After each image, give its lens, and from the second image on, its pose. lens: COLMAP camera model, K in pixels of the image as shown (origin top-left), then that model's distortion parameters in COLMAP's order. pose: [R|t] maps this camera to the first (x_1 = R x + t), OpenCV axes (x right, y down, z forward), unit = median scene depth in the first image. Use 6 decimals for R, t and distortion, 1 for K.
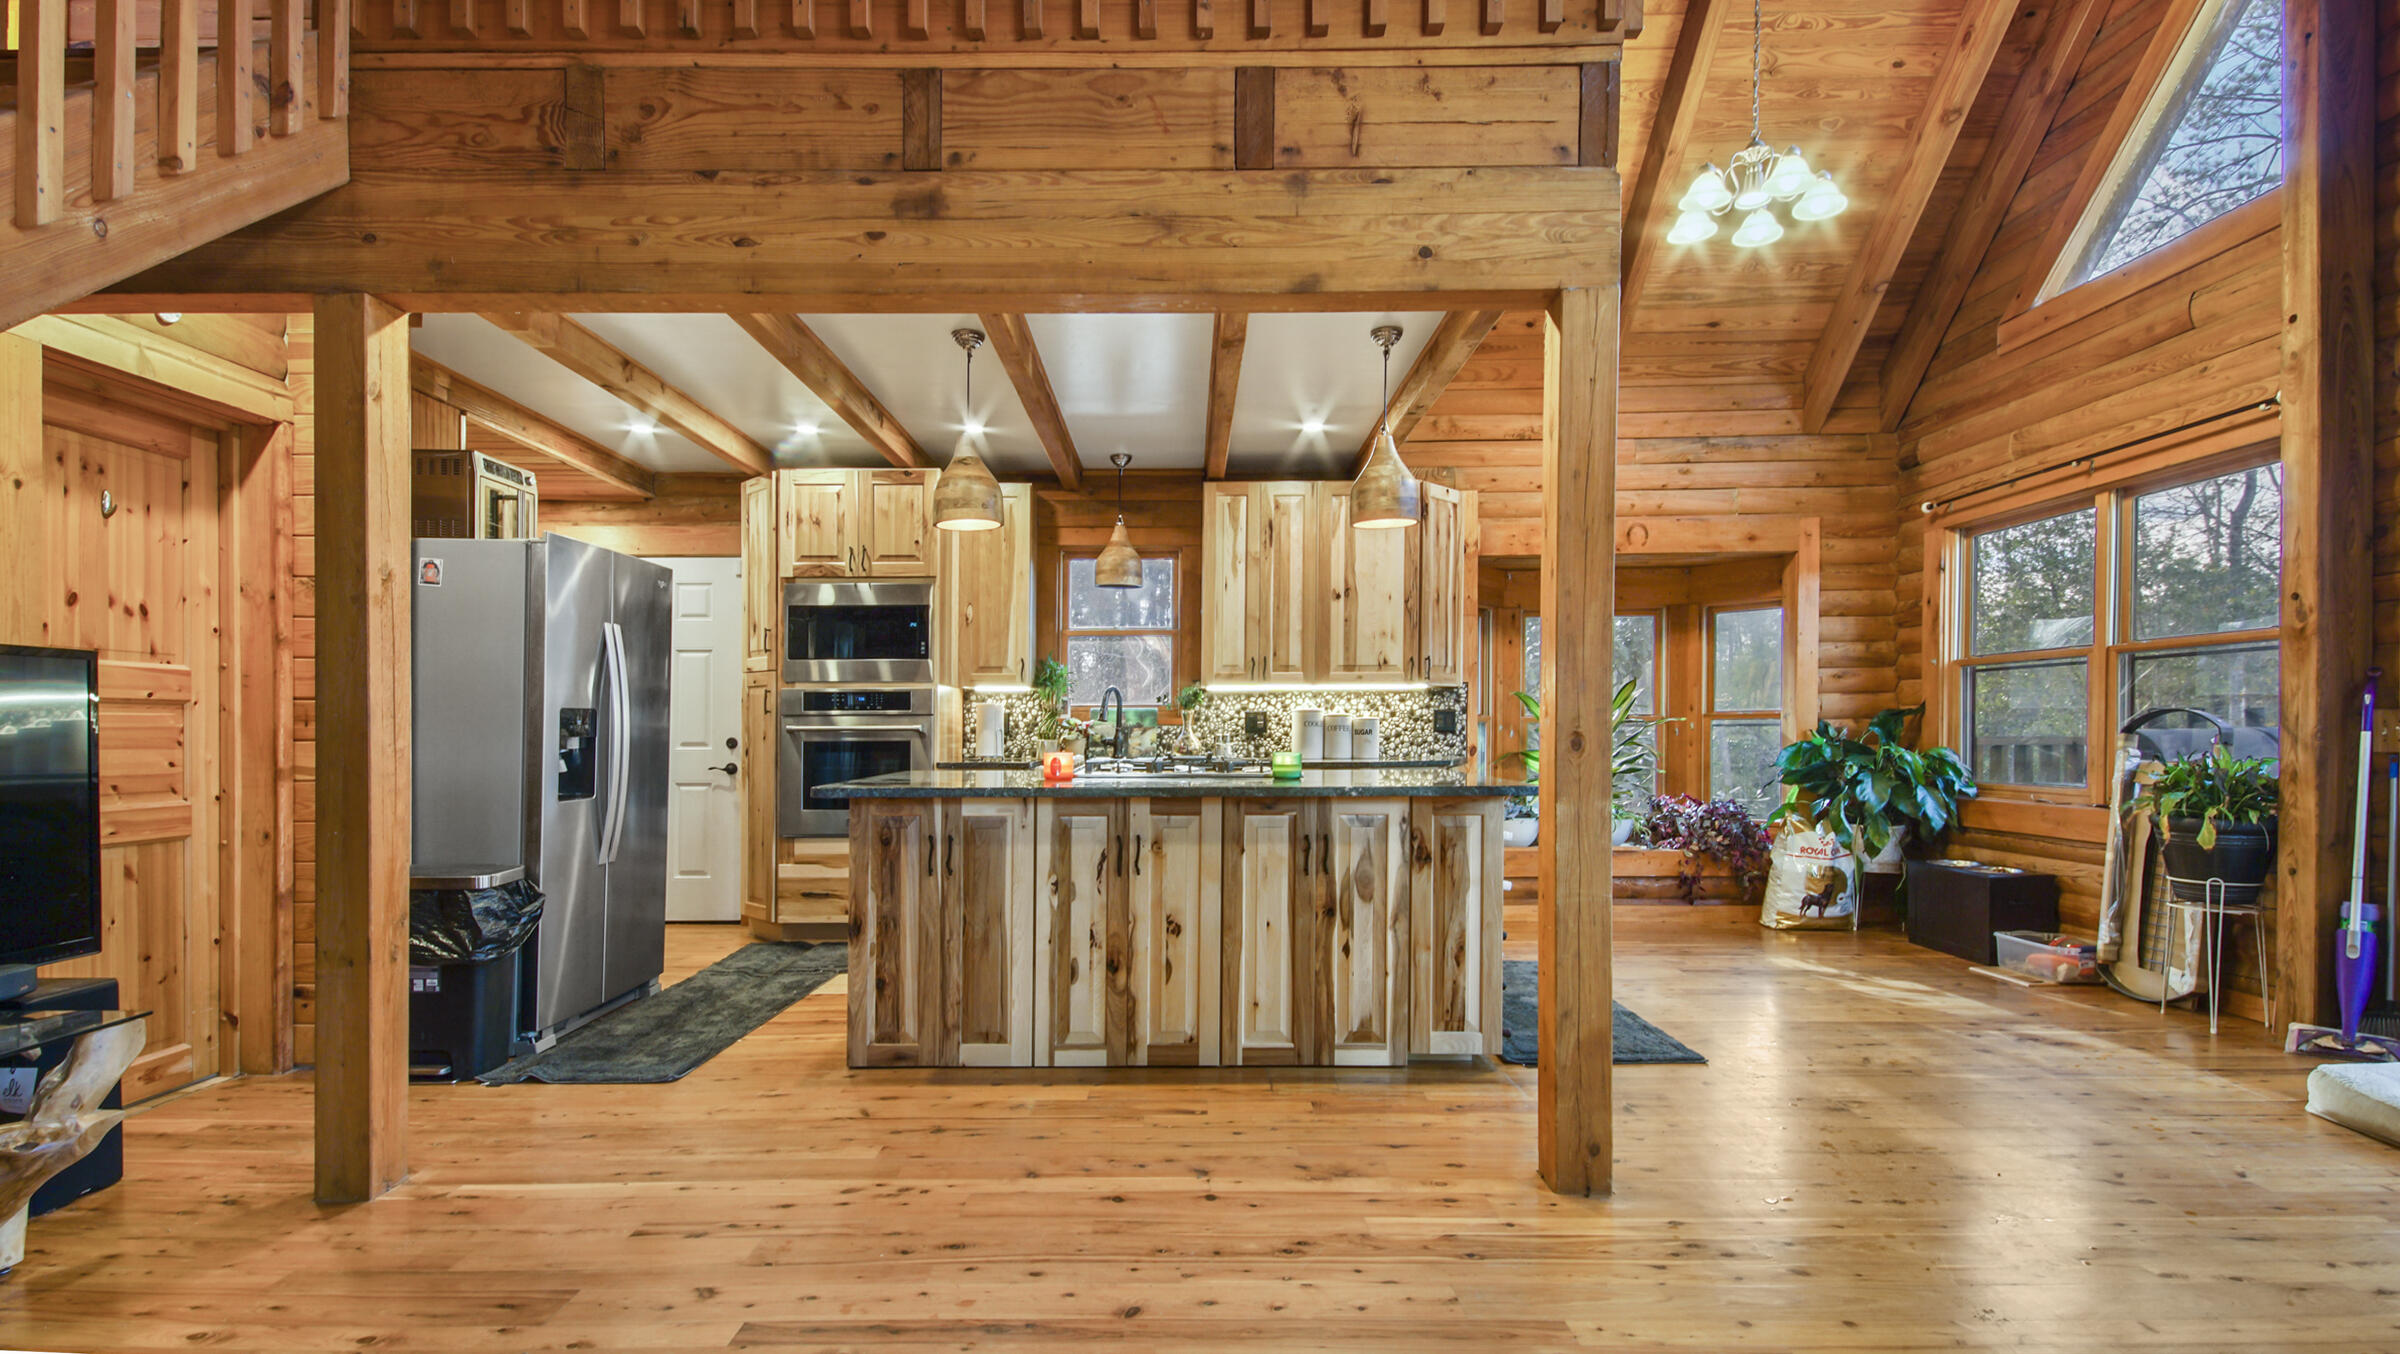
lens RADIAL K [[1142.1, 0, 1180.2], [0, 1142.1, 727.9], [0, 0, 1]] dist [0.046857, -0.035955]
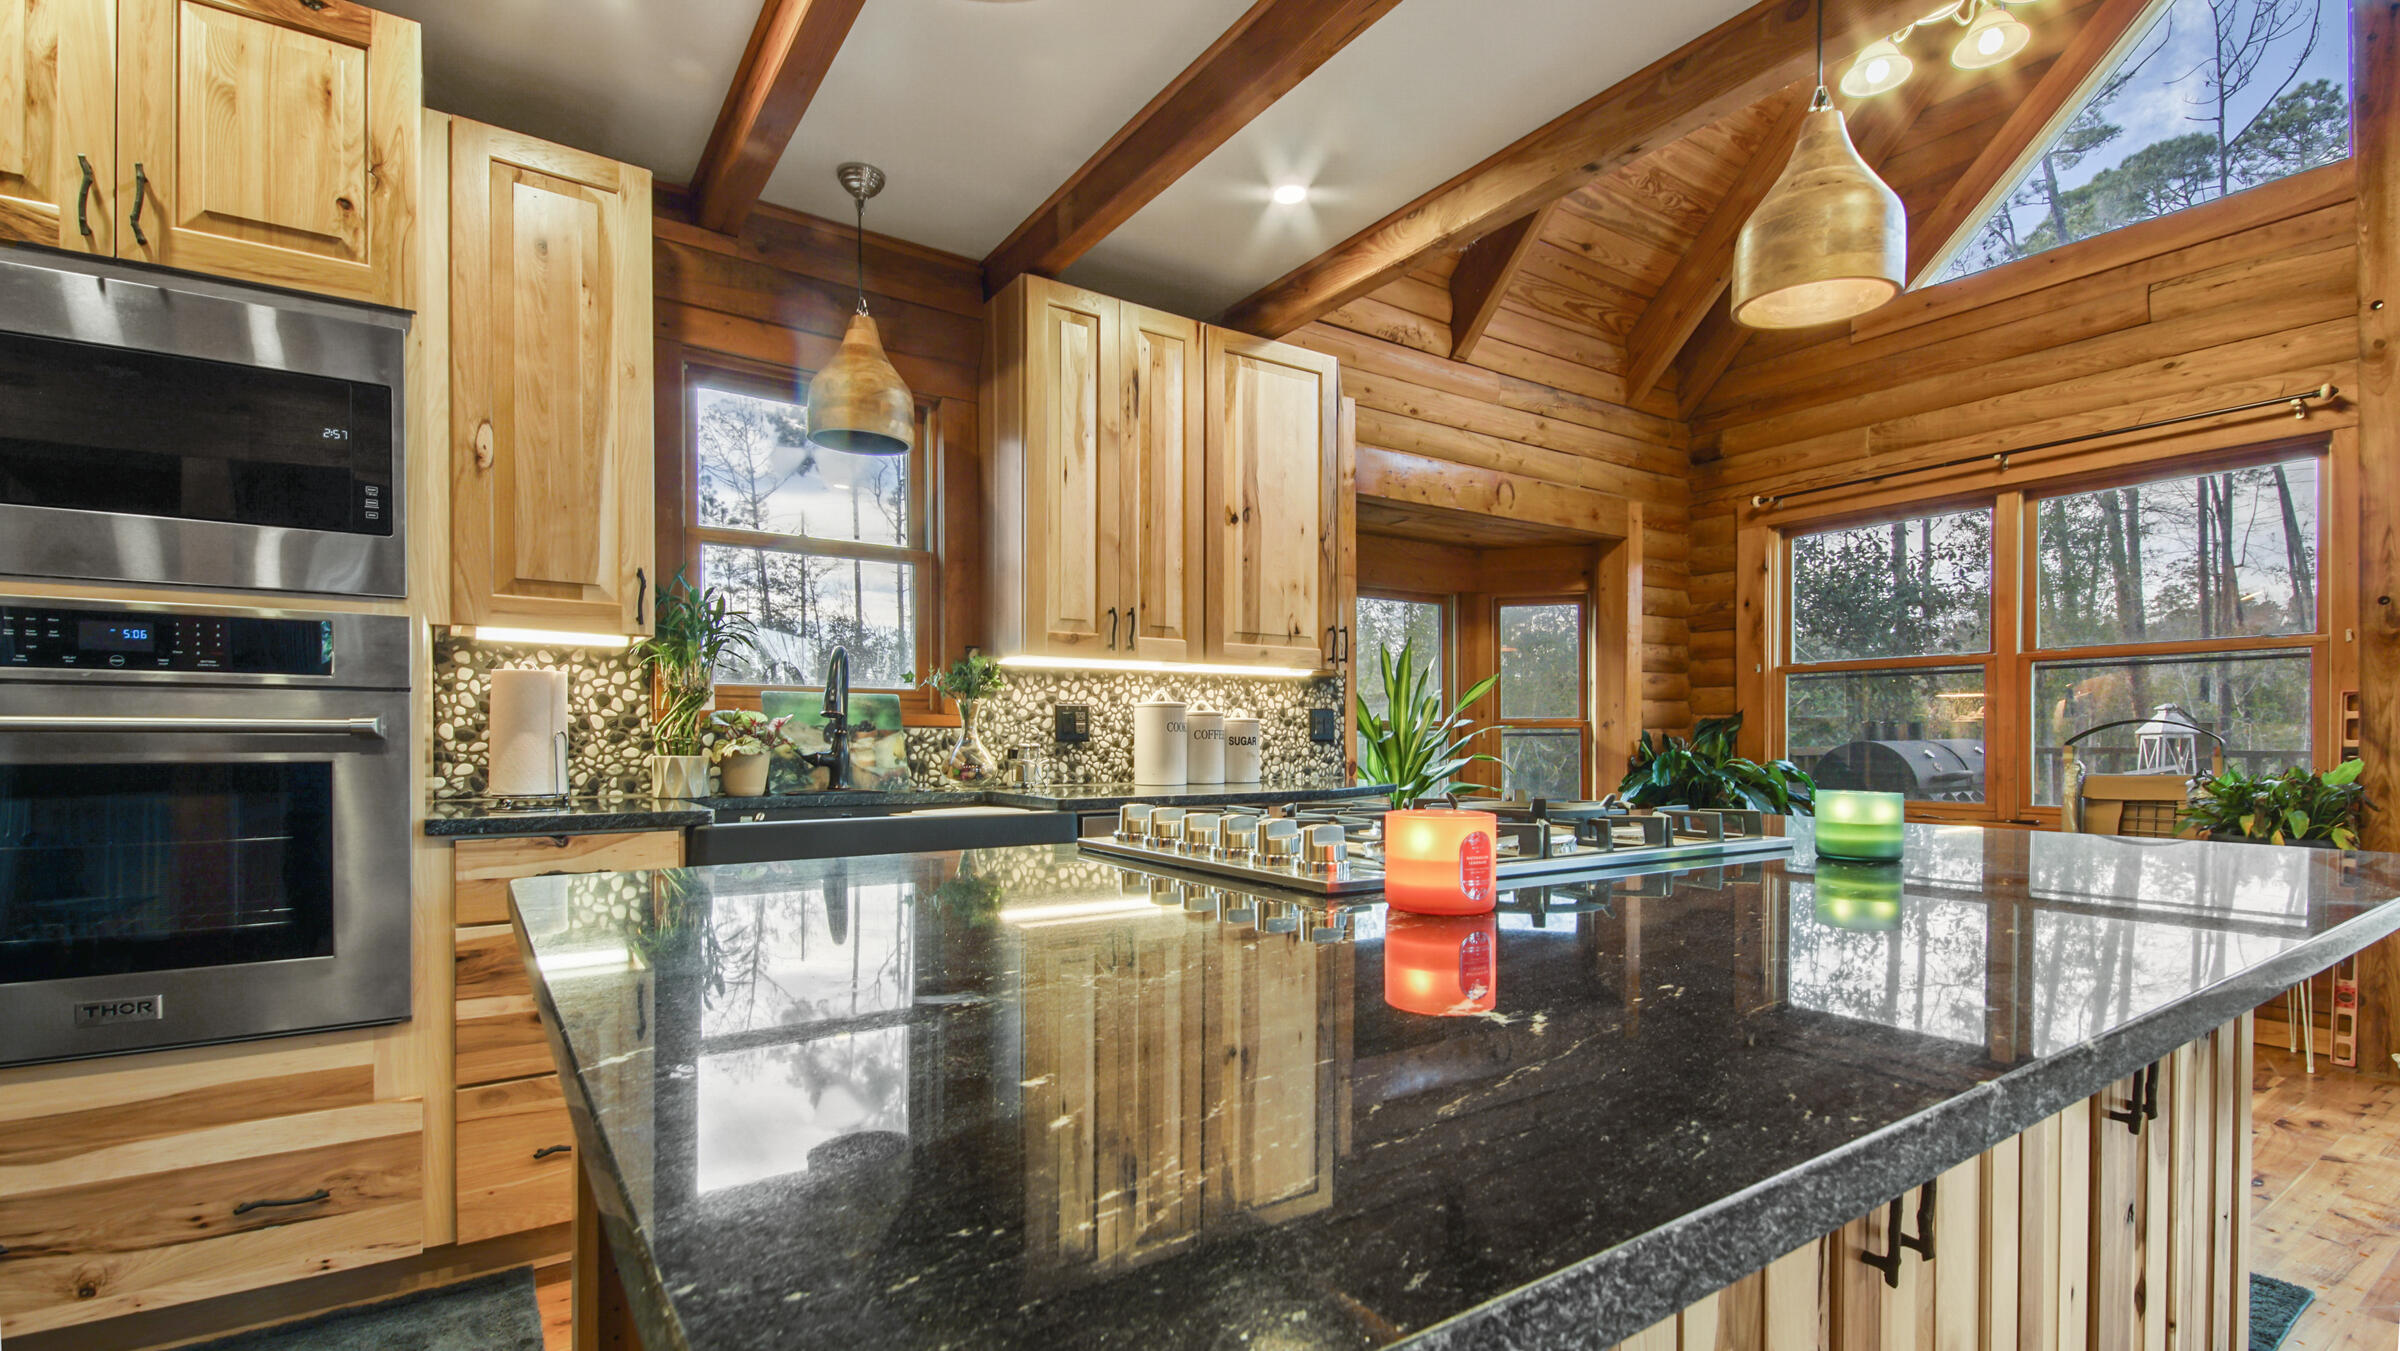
lens RADIAL K [[1116.5, 0, 1298.5], [0, 1116.5, 751.3], [0, 0, 1]] dist [0.036621, -0.014262]
pose [[0.800338, -0.001738, 0.599546, -0.310155], [-0.004358, 0.999953, 0.008717, 0.006276], [-0.599533, -0.009590, 0.800293, 0.806029]]
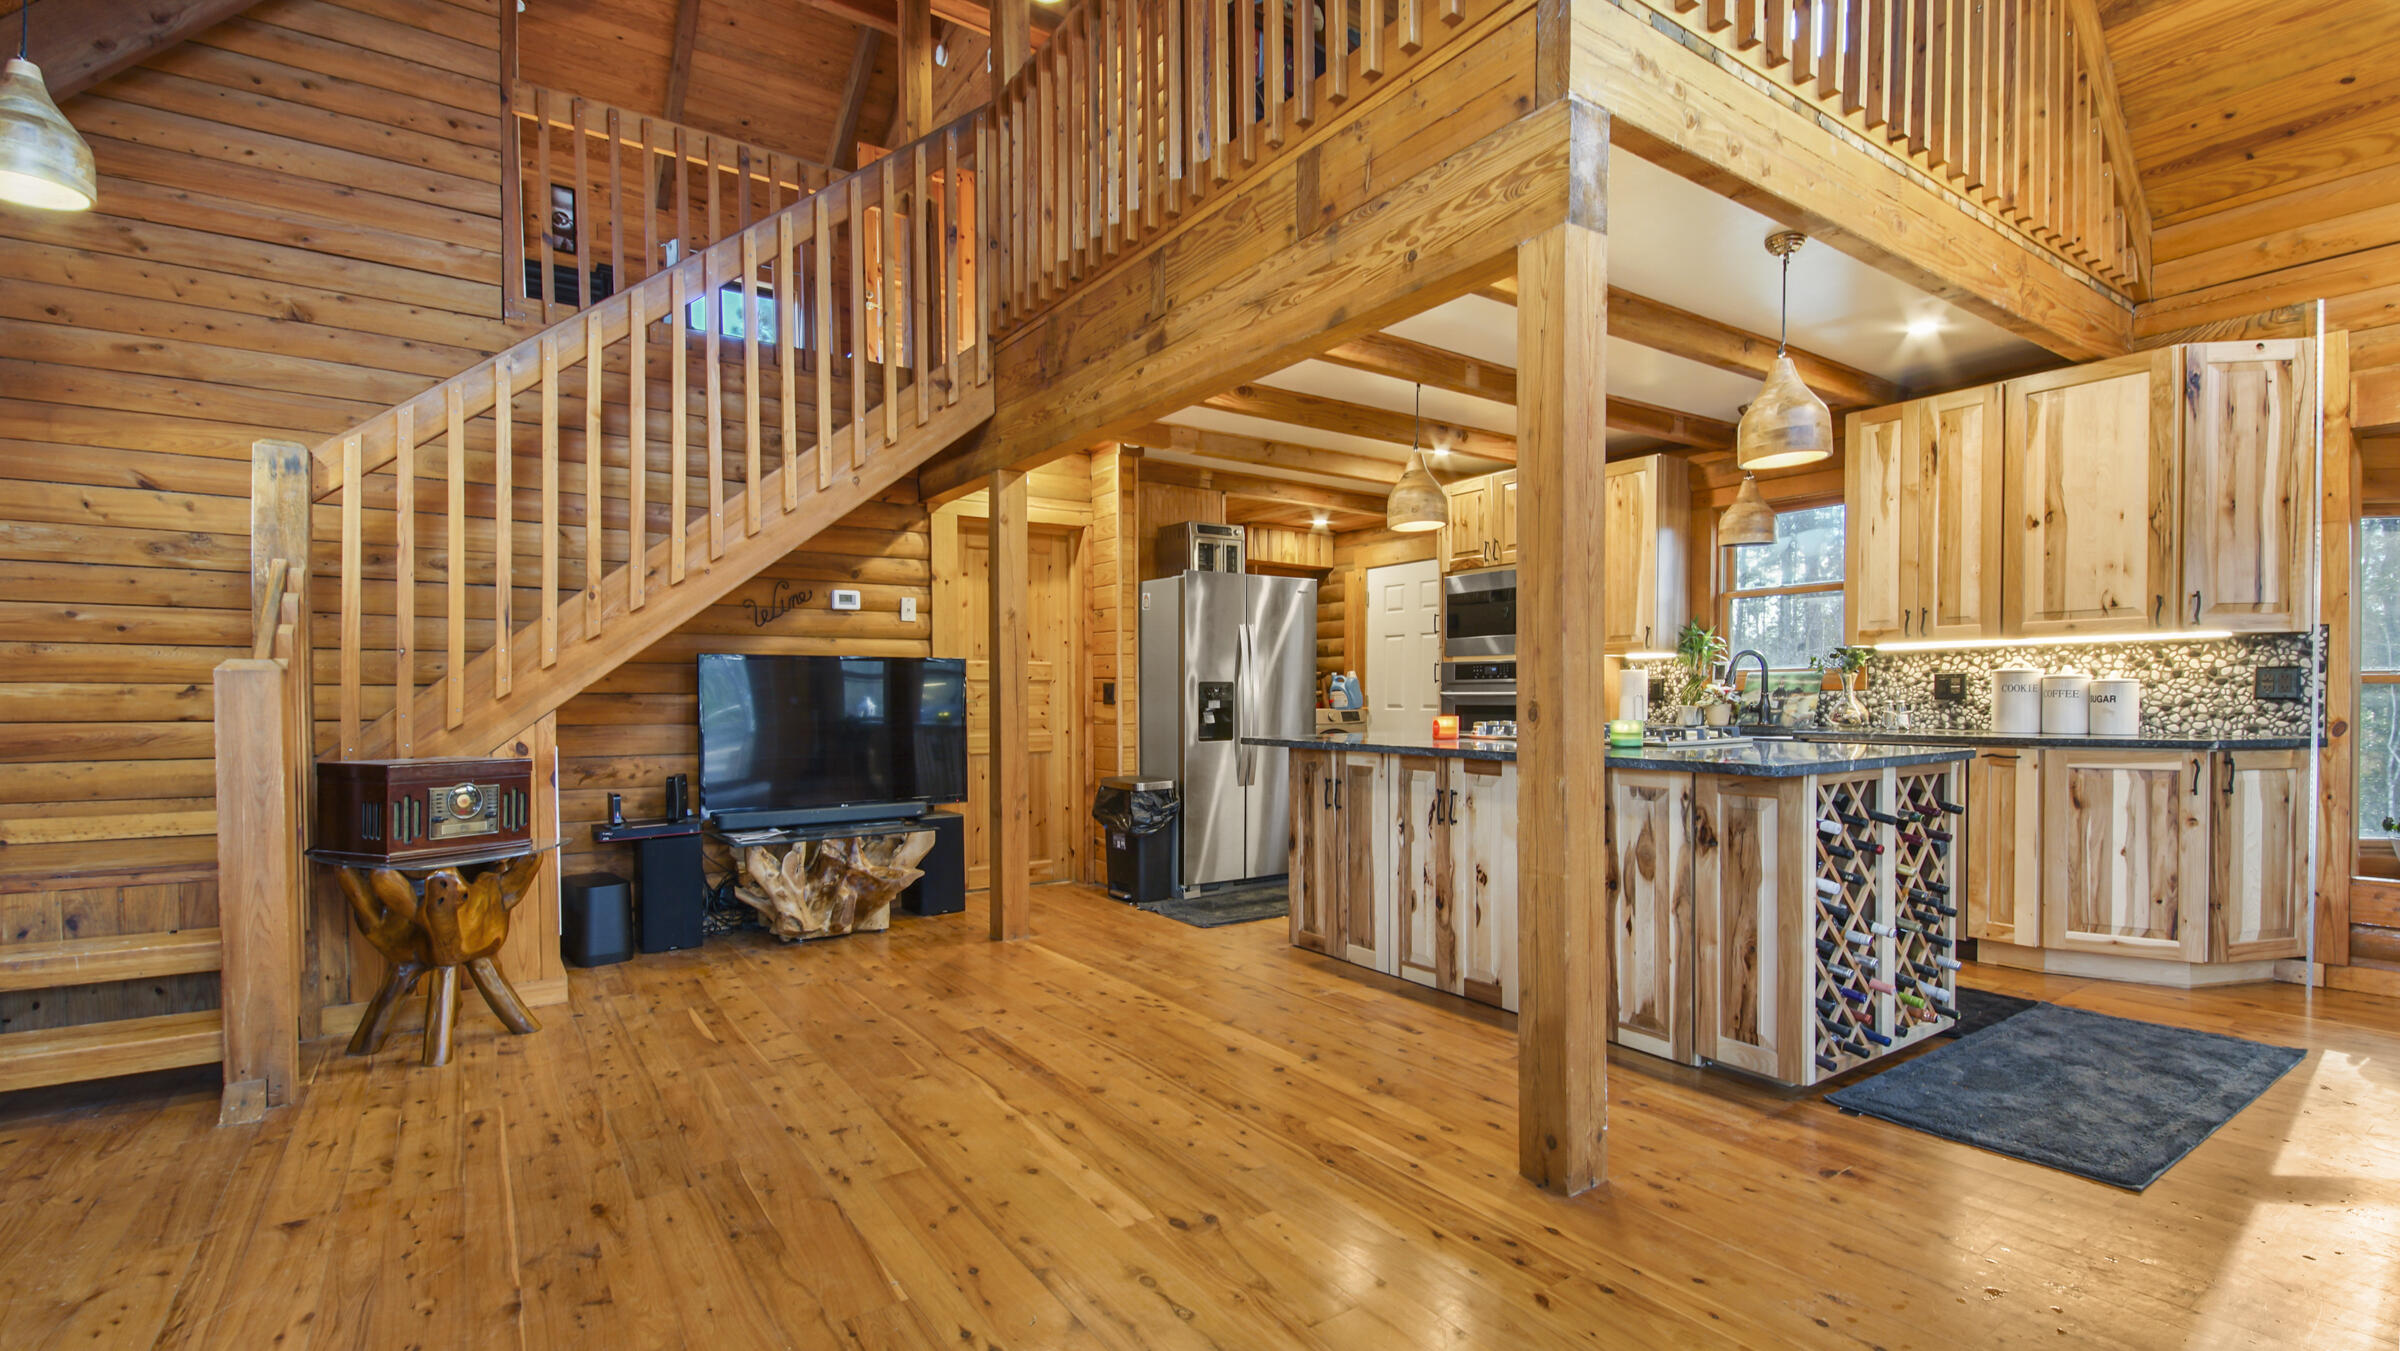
lens RADIAL K [[1061.6, 0, 1194.6], [0, 1061.6, 699.1], [0, 0, 1]] dist [0.042298, -0.026189]
pose [[0.564603, 0.004417, -0.825351, 0.675913], [0.001884, 0.999976, 0.006641, -0.003478], [0.825361, -0.005304, 0.564581, 0.192843]]
